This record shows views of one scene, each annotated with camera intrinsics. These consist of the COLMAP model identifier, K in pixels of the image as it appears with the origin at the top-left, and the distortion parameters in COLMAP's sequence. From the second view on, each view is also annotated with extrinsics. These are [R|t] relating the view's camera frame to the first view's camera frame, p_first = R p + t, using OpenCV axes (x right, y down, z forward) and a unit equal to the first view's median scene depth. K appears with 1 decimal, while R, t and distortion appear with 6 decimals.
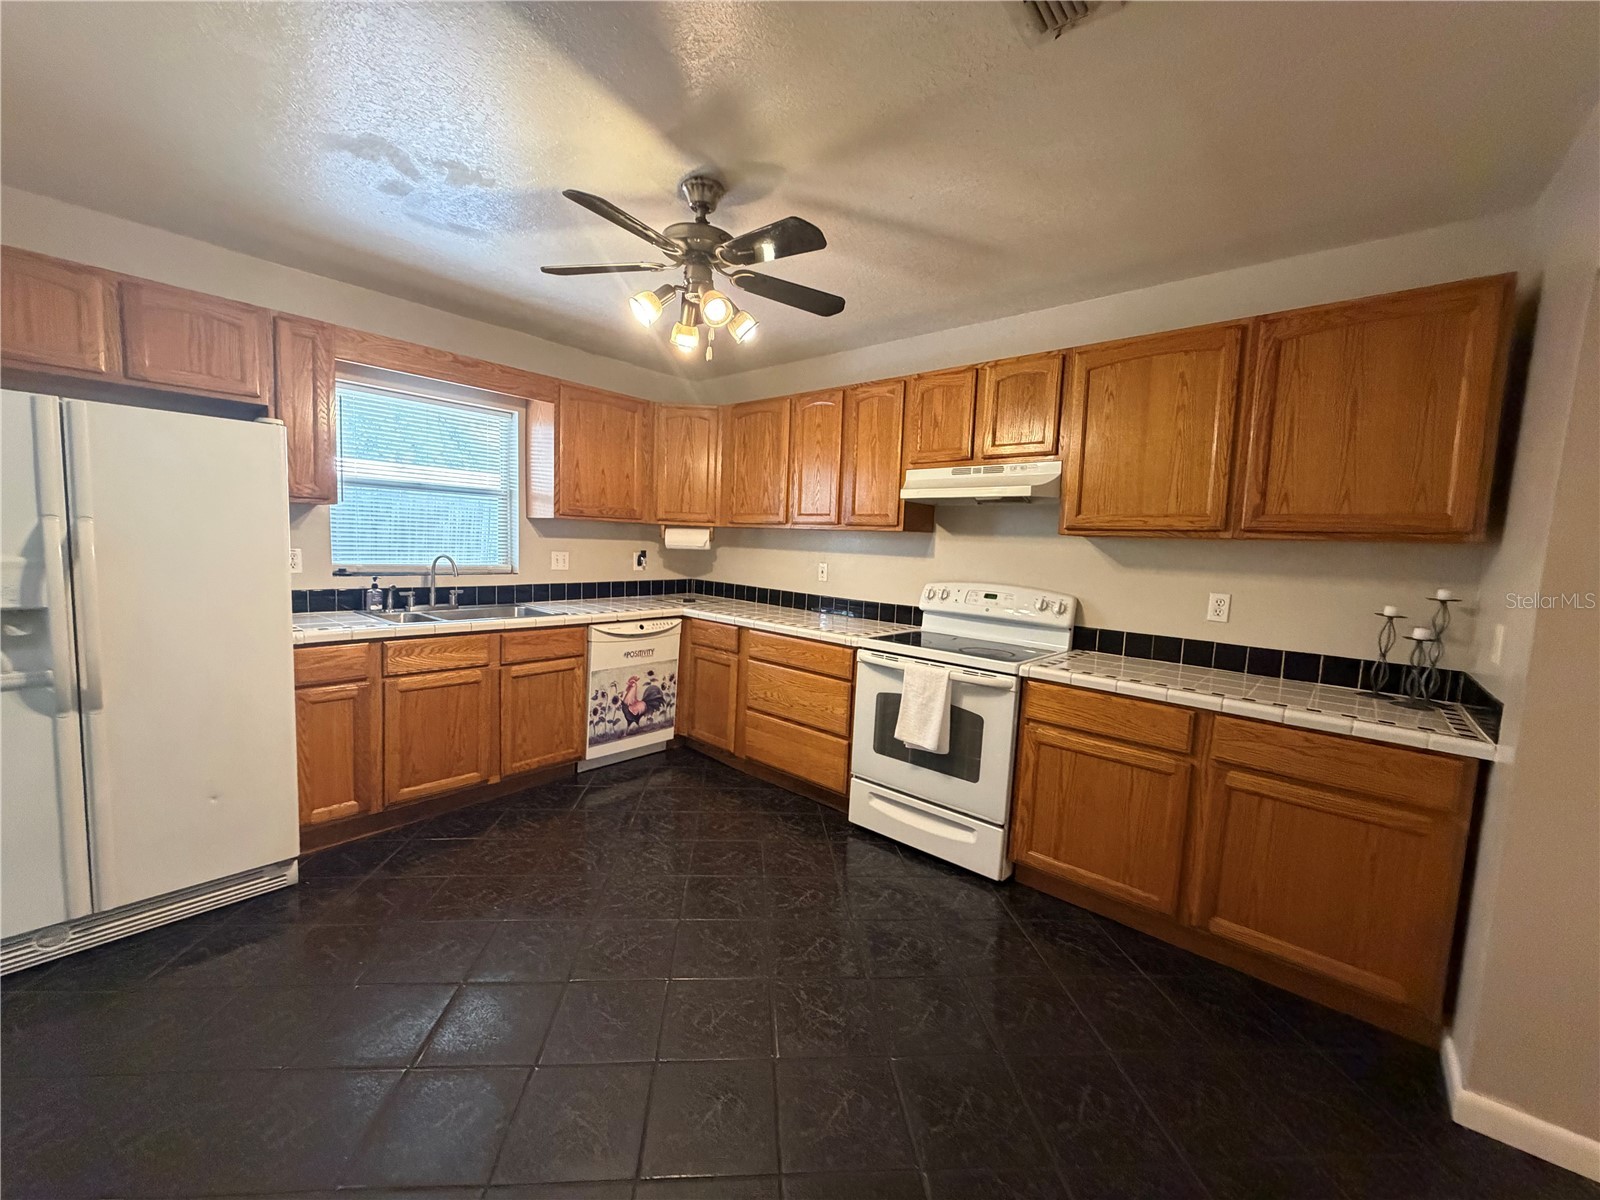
lens RADIAL K [[642.4, 0, 790.8], [0, 642.4, 596.1], [0, 0, 1]] dist [0.001334, -0.000579]
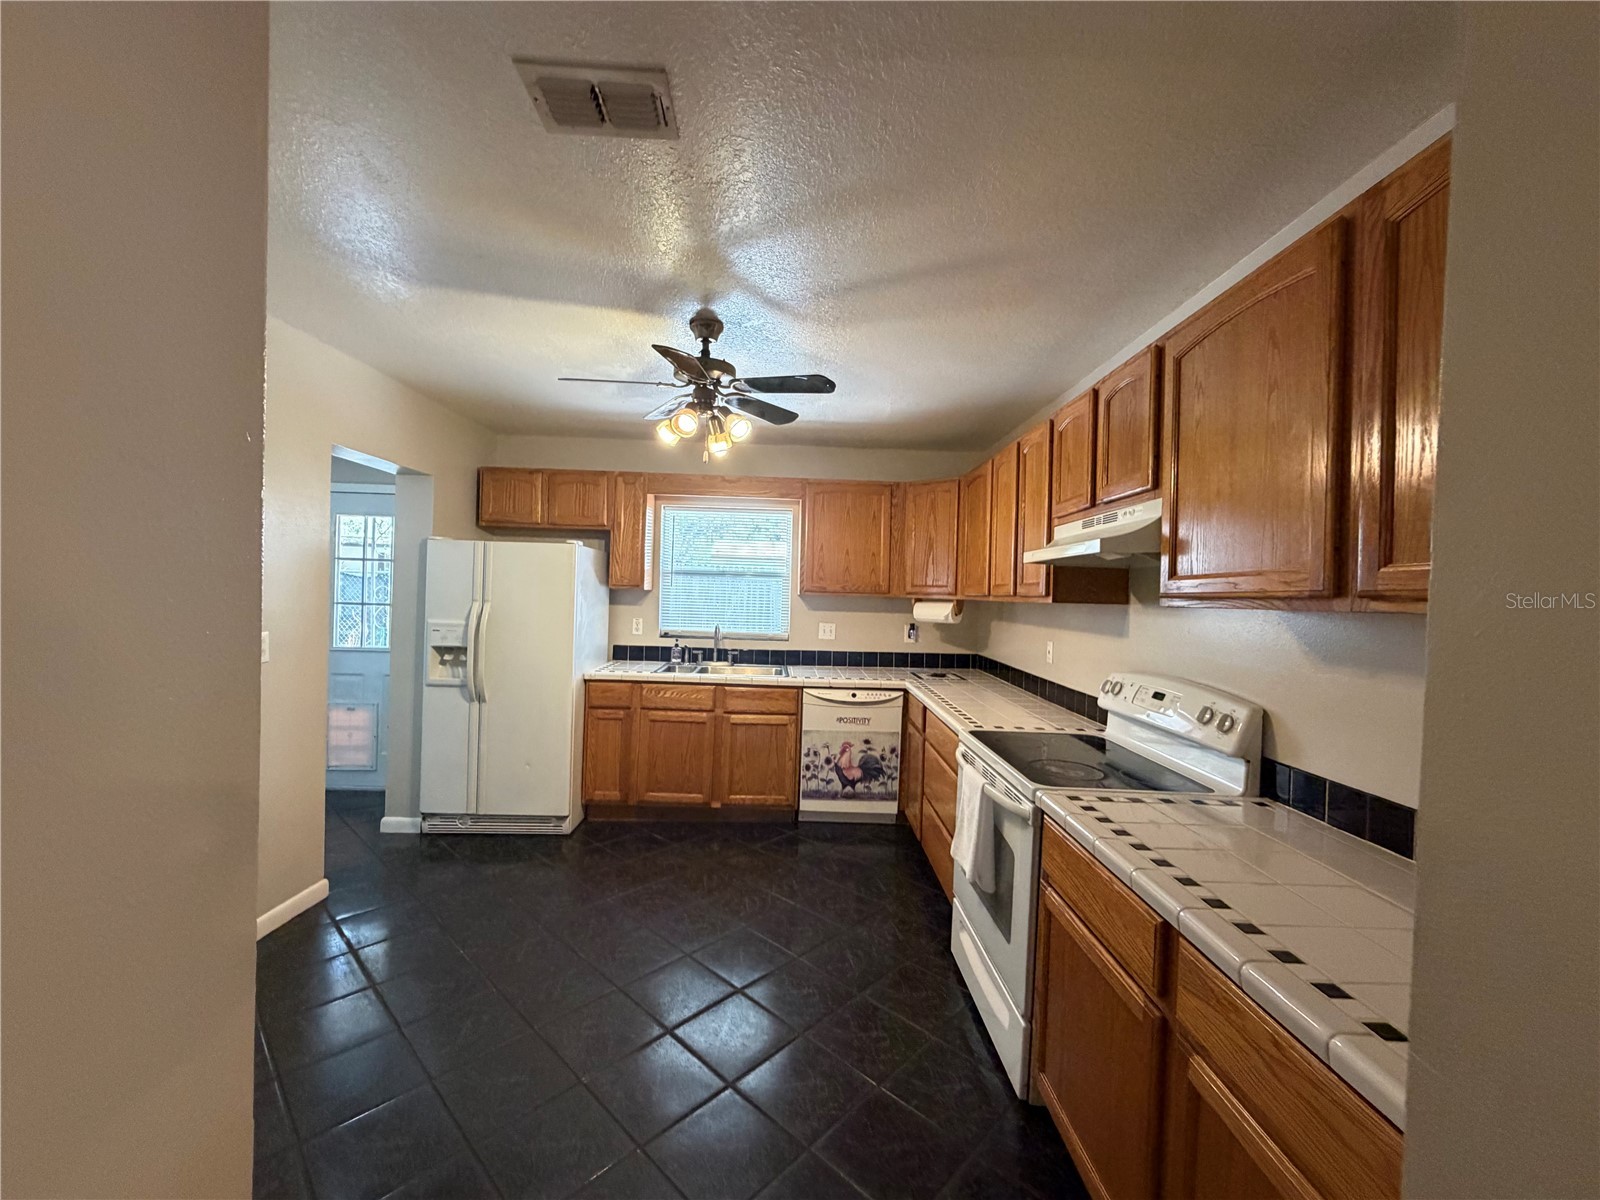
lens RADIAL K [[642.4, 0, 792.5], [0, 642.4, 596.4], [0, 0, 1]] dist [0.001334, -0.000579]
pose [[0.665467, -0.017096, -0.746231, 0.566457], [-0.067117, 0.994317, -0.082633, -0.022469], [0.743403, 0.105074, 0.660538, 0.242308]]
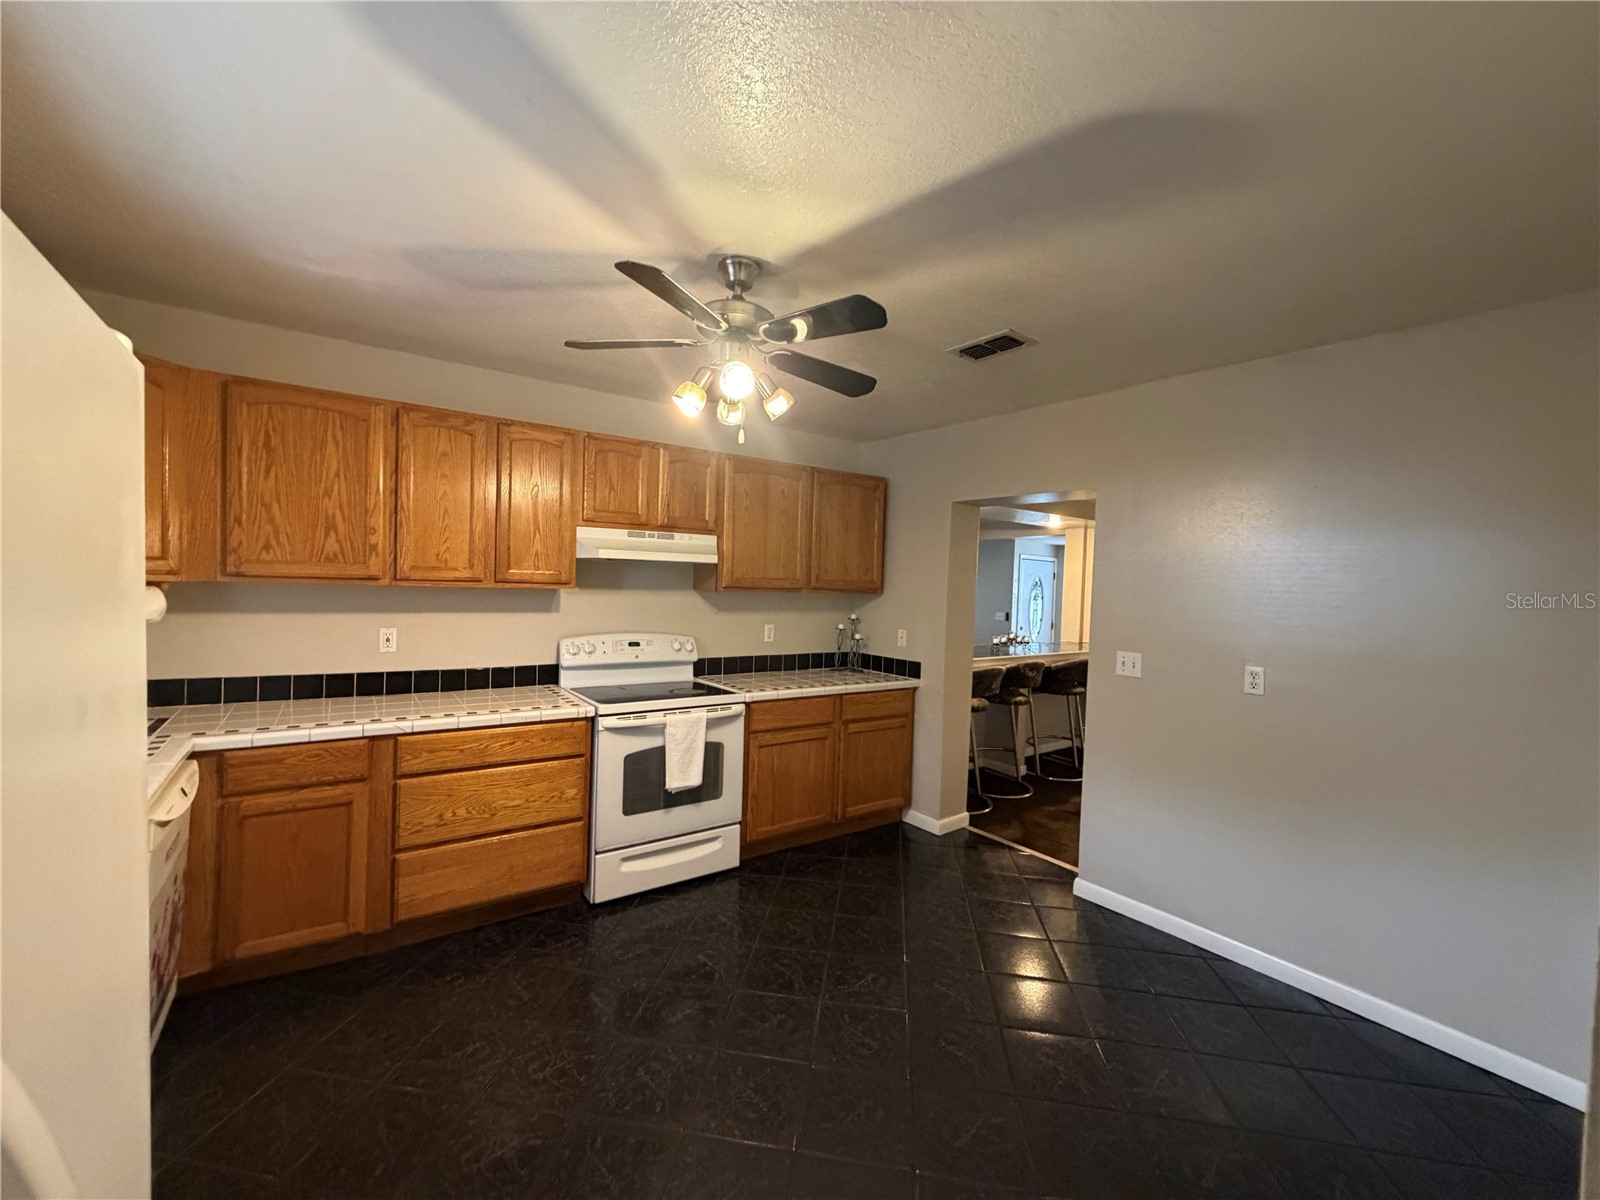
lens RADIAL K [[642.4, 0, 796.8], [0, 642.4, 598.8], [0, 0, 1]] dist [0.001334, -0.000579]
pose [[0.219186, -0.059590, 0.973862, -0.709666], [0.063187, 0.996905, 0.046778, -0.113180], [-0.973635, 0.051282, 0.222273, 0.473070]]
